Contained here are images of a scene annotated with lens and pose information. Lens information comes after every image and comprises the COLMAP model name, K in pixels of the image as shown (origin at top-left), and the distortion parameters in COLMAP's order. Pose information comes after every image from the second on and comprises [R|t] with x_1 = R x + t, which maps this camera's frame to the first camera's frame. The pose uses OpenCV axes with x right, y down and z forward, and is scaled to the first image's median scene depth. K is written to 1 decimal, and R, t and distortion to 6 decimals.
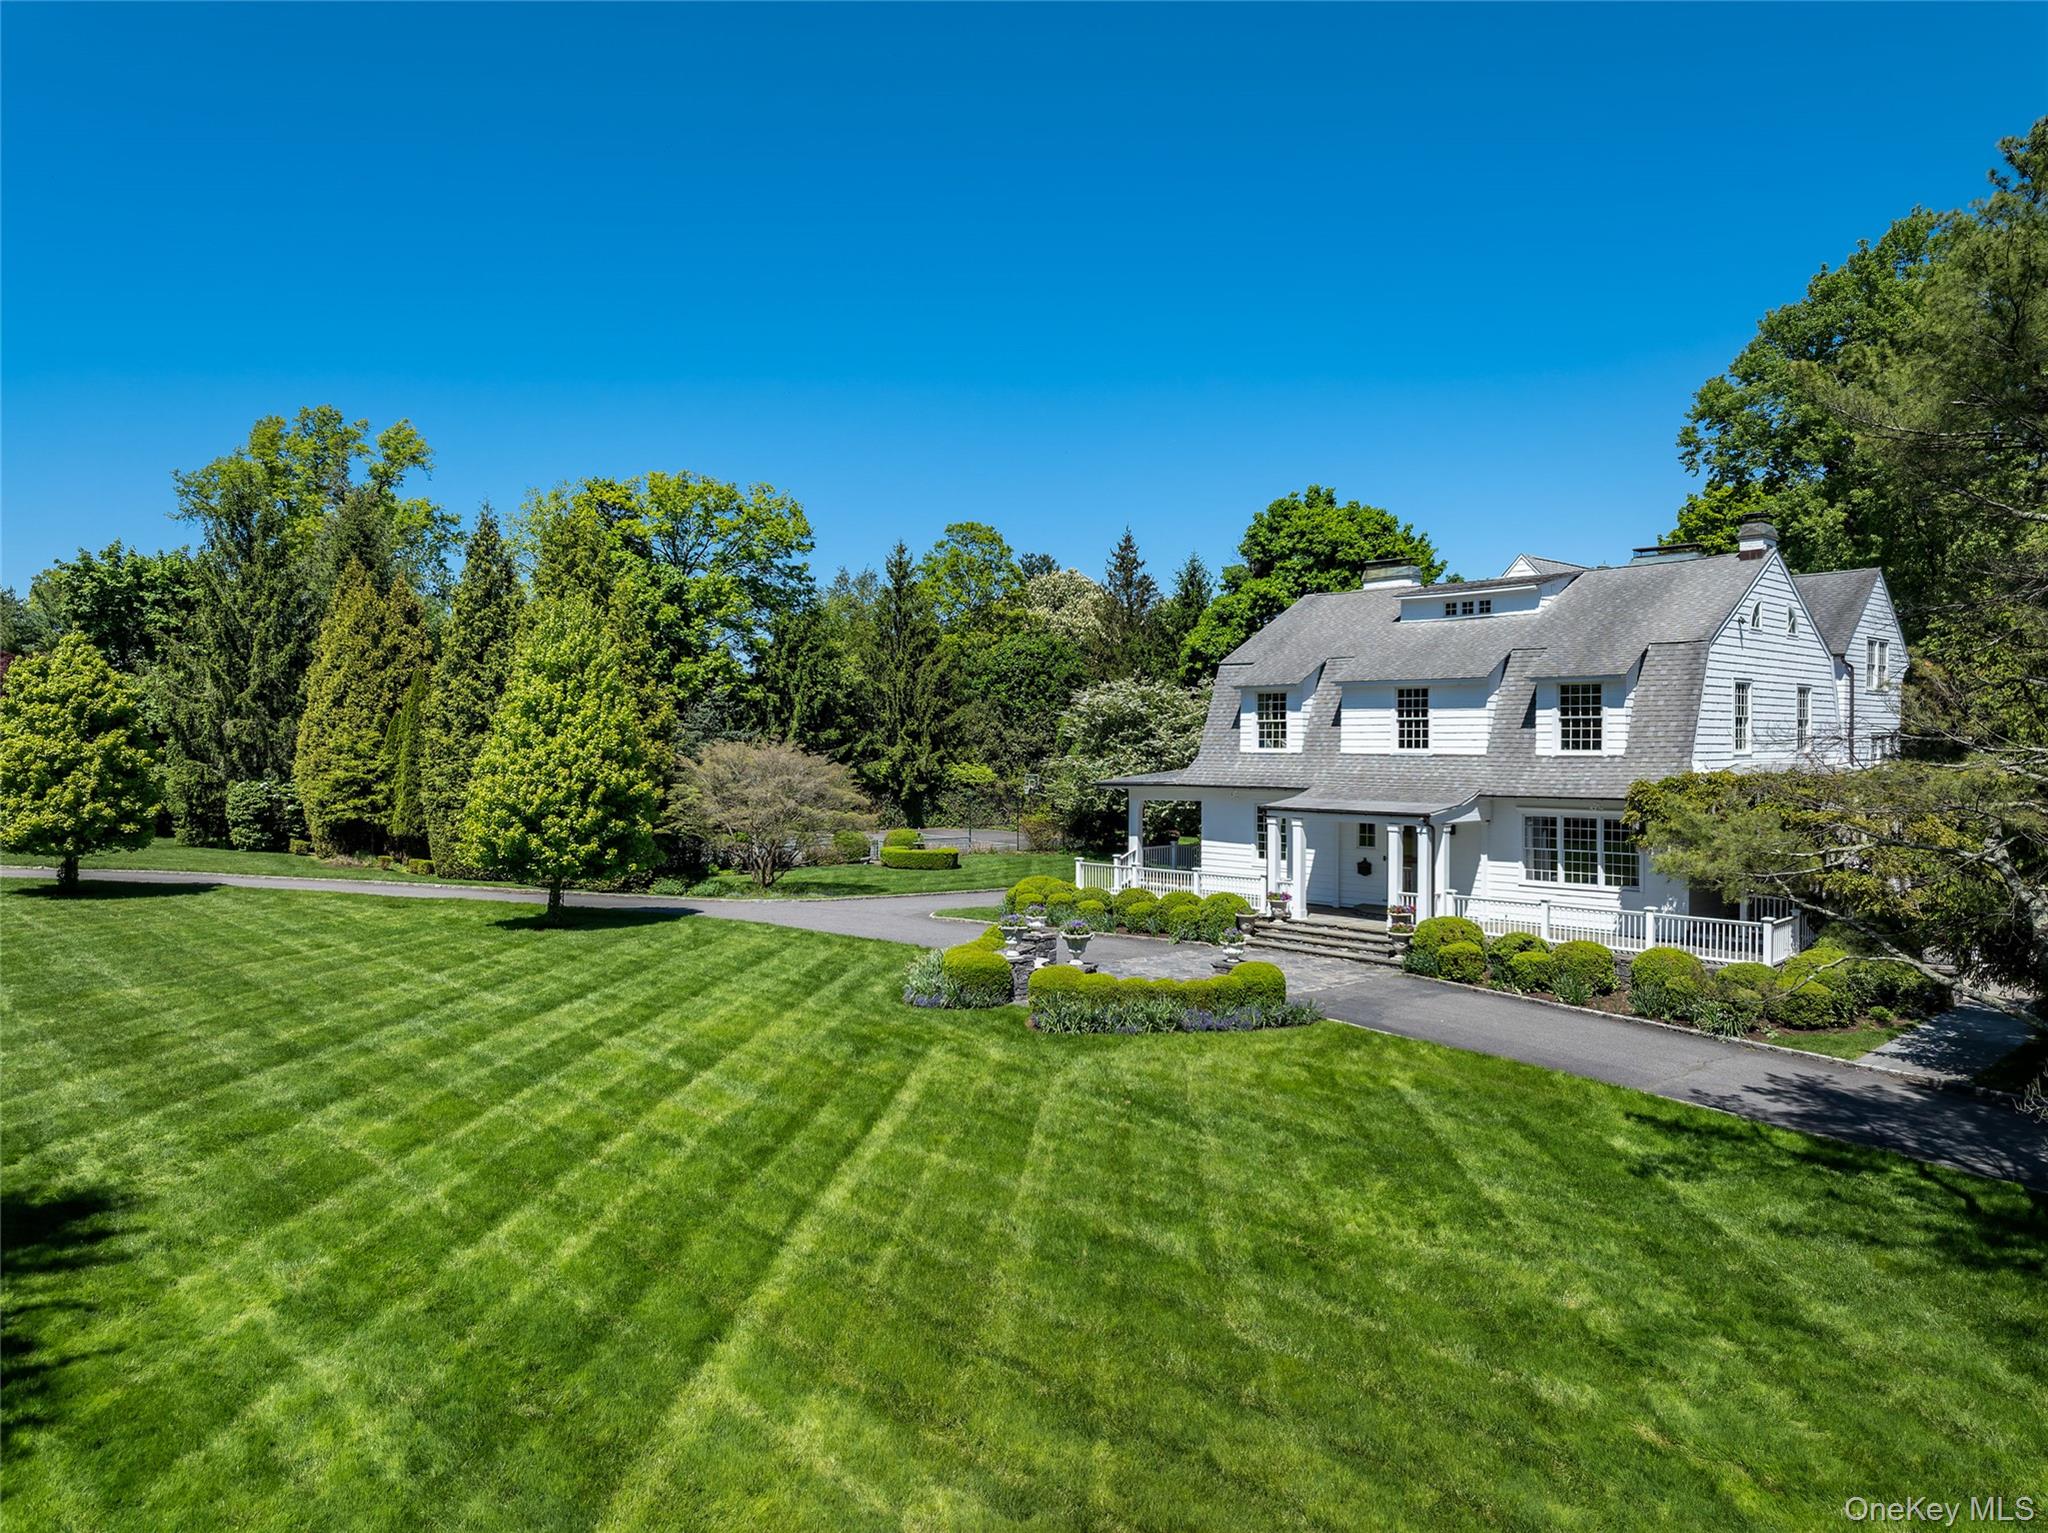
lens RADIAL K [[1415.9, 0, 1019.2], [0, 1415.9, 769.3], [0, 0, 1]] dist [-0.010352, 0.011338]
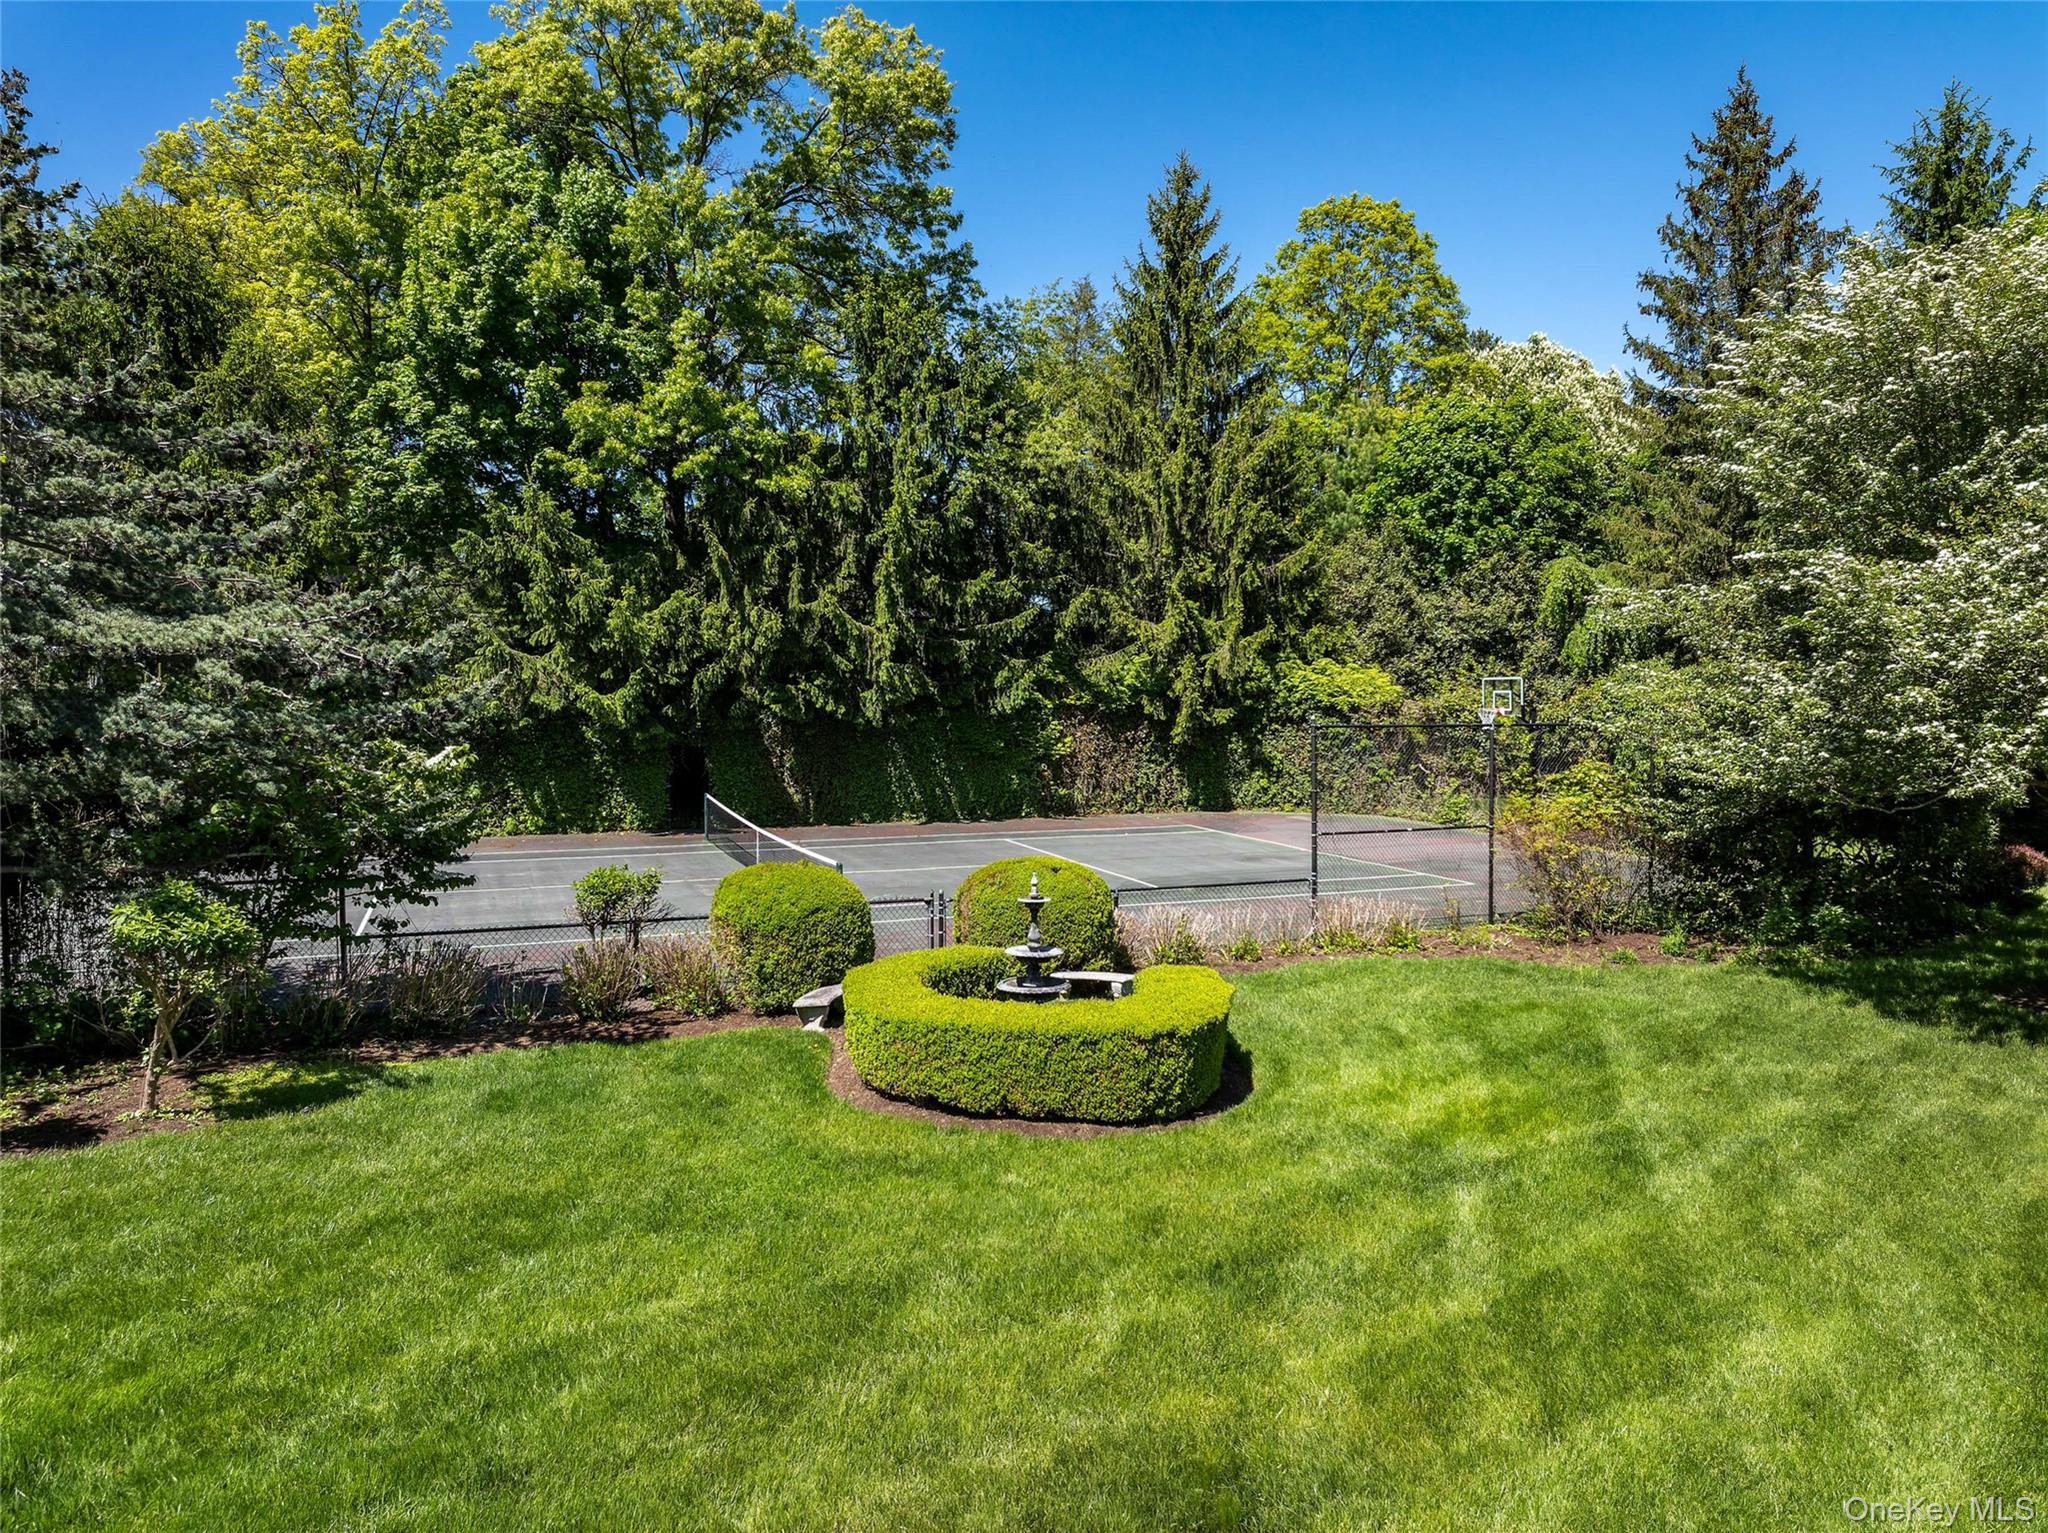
lens RADIAL K [[1415.9, 0, 1021.2], [0, 1415.9, 760.6], [0, 0, 1]] dist [-0.010352, 0.011338]
pose [[0.964143, 0.009224, -0.265224, -0.013400], [-0.000371, 0.999442, 0.033410, 0.012077], [0.265384, -0.032113, 0.963608, 0.565402]]
